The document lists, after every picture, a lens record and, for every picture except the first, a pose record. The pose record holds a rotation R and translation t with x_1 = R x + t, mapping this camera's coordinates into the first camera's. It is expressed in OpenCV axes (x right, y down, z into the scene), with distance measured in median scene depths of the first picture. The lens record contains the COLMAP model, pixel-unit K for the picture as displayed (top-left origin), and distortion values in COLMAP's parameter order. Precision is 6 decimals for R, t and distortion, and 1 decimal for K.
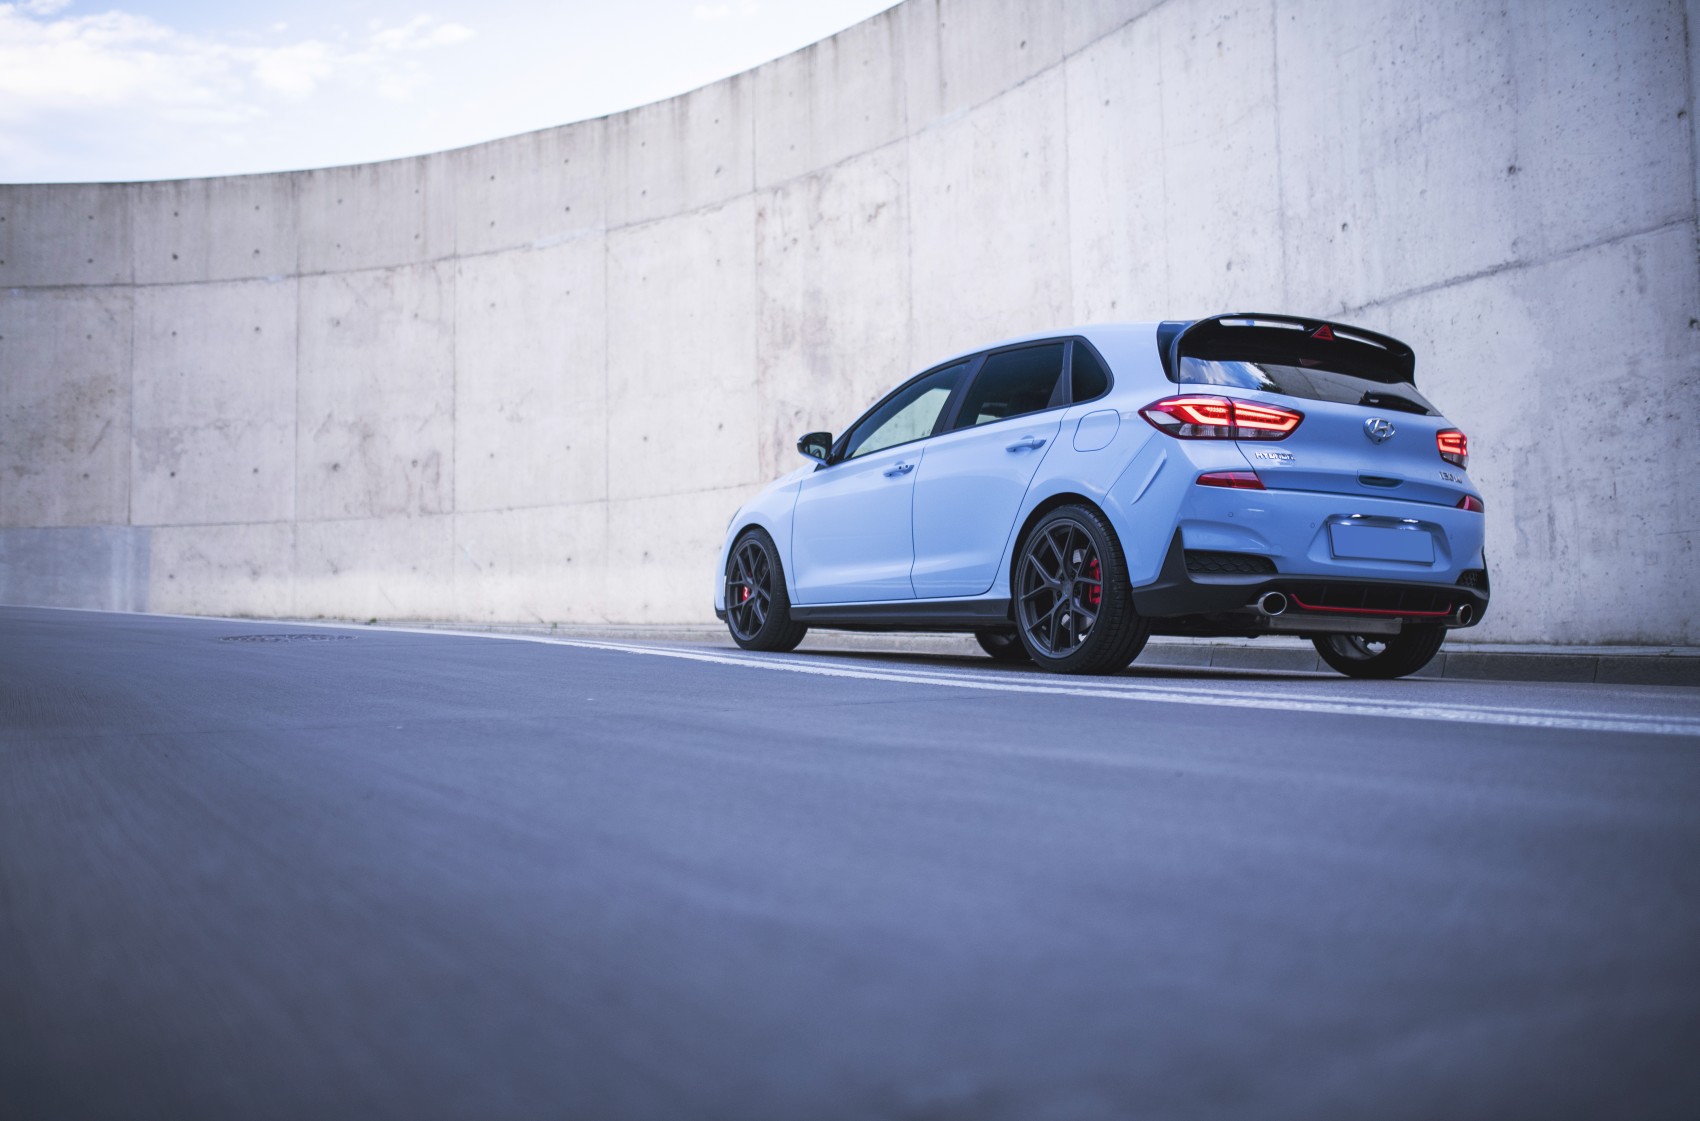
lens RADIAL K [[1637.1, 0, 850.0], [0, 1637.1, 560.5], [0, 0, 1]] dist [-0.065060, 0.102380]
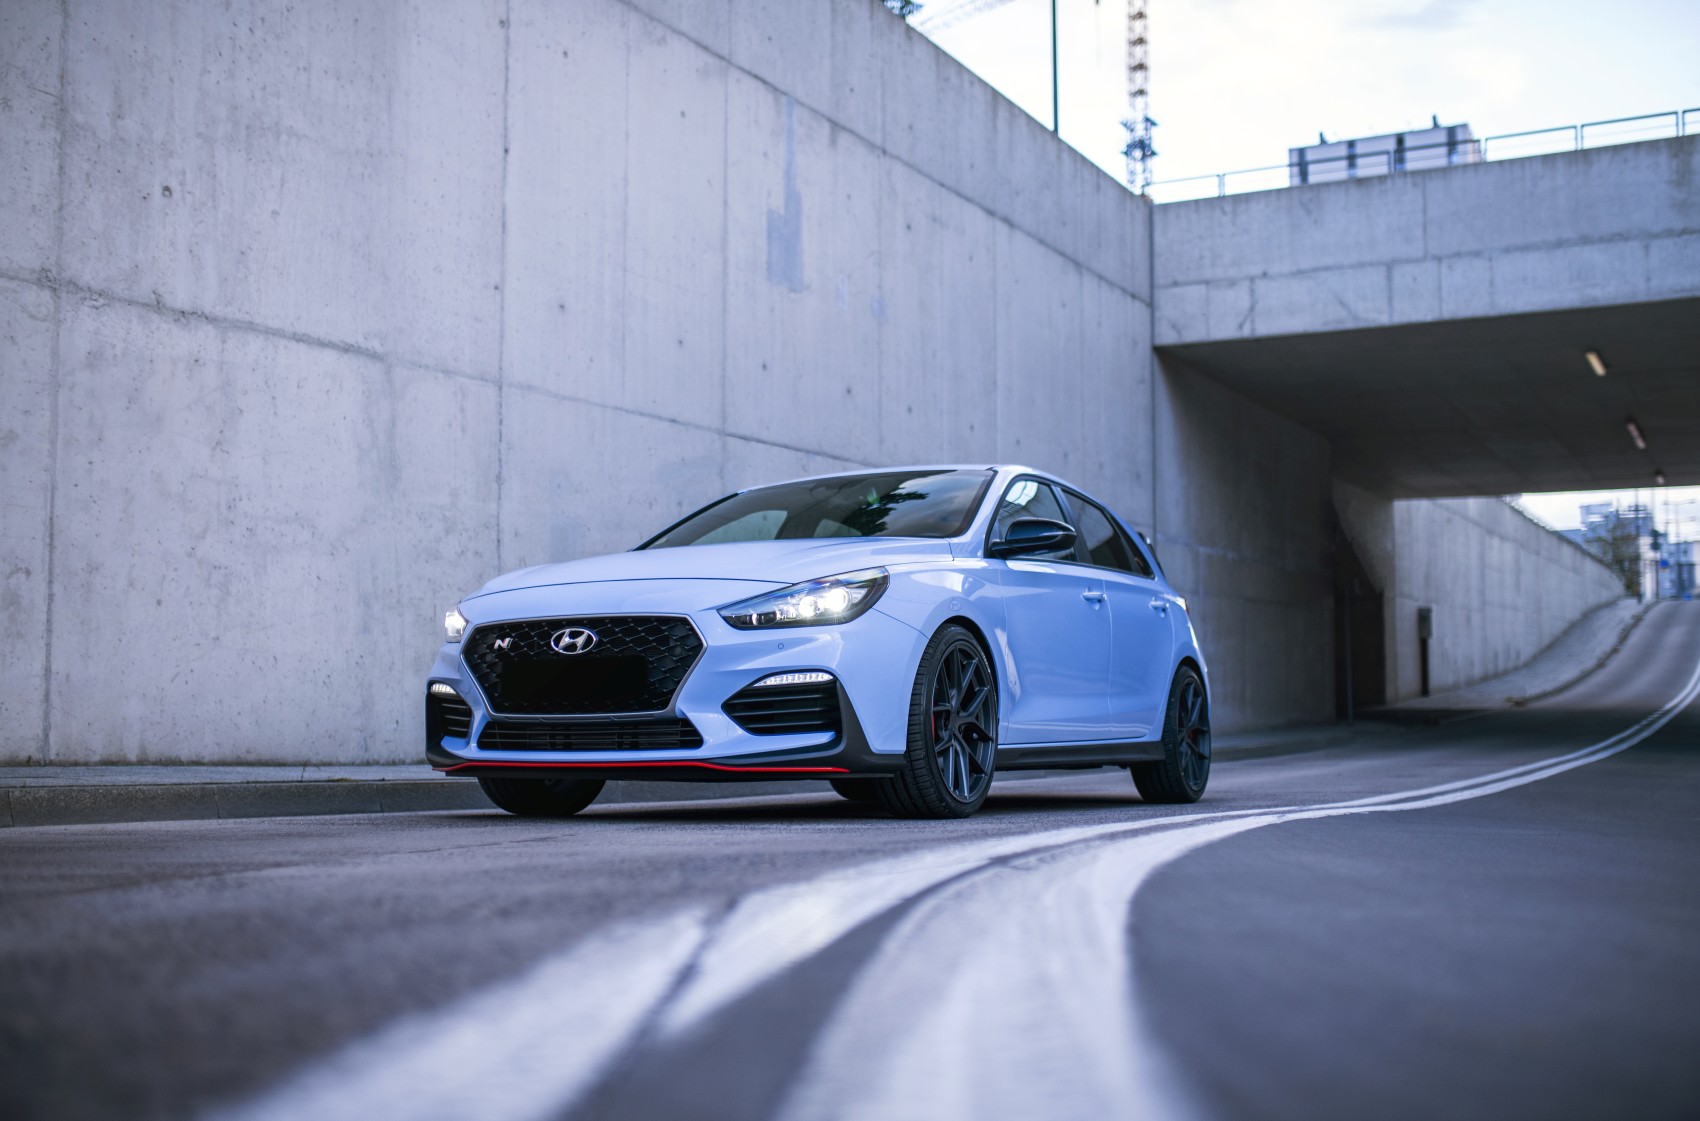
lens RADIAL K [[1685.0, 0, 850.0], [0, 1685.0, 560.5], [0, 0, 1]] dist [-0.077044, 0.116371]
pose [[-0.546399, 0.067004, 0.834840, -0.547175], [-0.051510, 0.992219, -0.113349, 0.030104], [-0.835939, -0.104937, -0.538696, 1.315886]]
